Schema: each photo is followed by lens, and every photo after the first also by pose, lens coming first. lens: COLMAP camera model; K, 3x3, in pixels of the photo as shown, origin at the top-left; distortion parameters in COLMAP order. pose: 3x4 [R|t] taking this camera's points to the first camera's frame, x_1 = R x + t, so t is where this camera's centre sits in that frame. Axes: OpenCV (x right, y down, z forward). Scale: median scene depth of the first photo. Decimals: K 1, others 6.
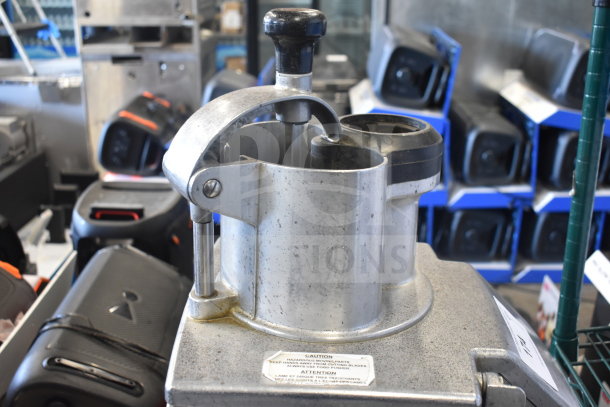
lens RADIAL K [[673.9, 0, 302.3], [0, 673.9, 205.2], [0, 0, 1]] dist [-0.054795, 0.000000]
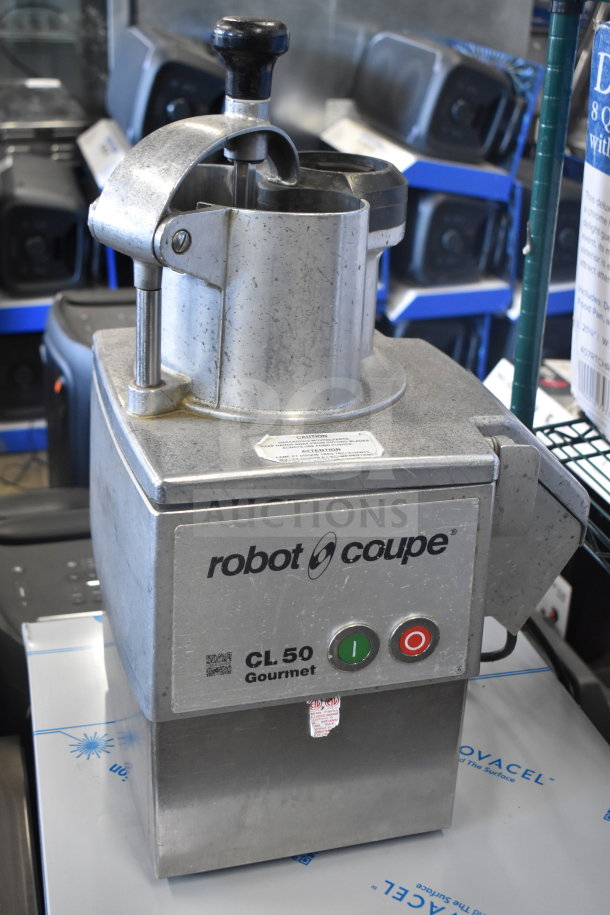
lens RADIAL K [[1168.8, 0, 303.5], [0, 1168.8, 457.8], [0, 0, 1]] dist [-0.048606, 0.000000]
pose [[0.954013, -0.096013, 0.283973, -0.381711], [0.068143, 0.991979, 0.106464, 0.086723], [-0.291917, -0.082217, 0.952903, -0.384168]]
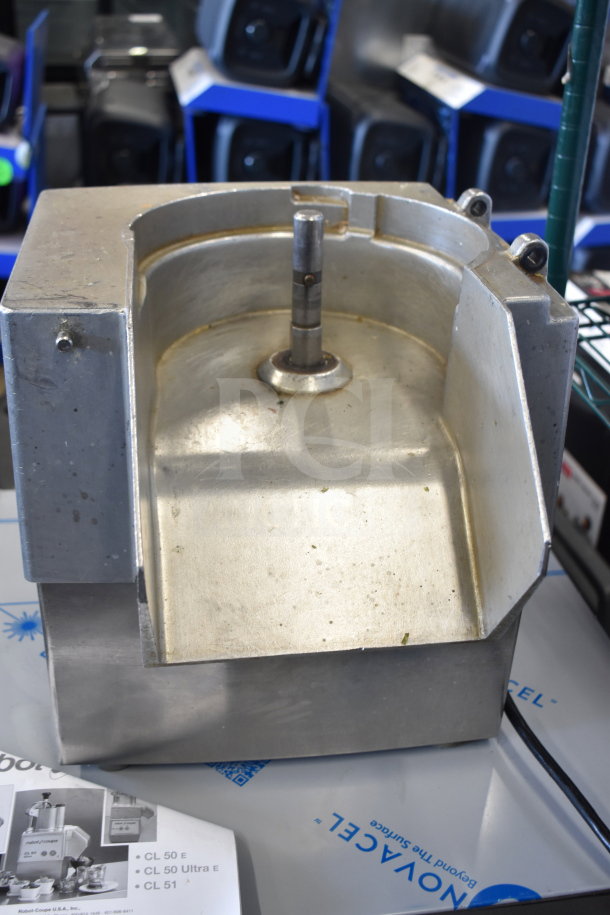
lens RADIAL K [[1000.0, 0, 307.6], [0, 1000.0, 459.5], [0, 0, 1]] dist [-0.070789, 0.000000]
pose [[0.977127, -0.066312, 0.202055, -0.109843], [0.030556, 0.984060, 0.175192, 0.250187], [-0.210451, -0.165011, 0.963577, 0.045347]]
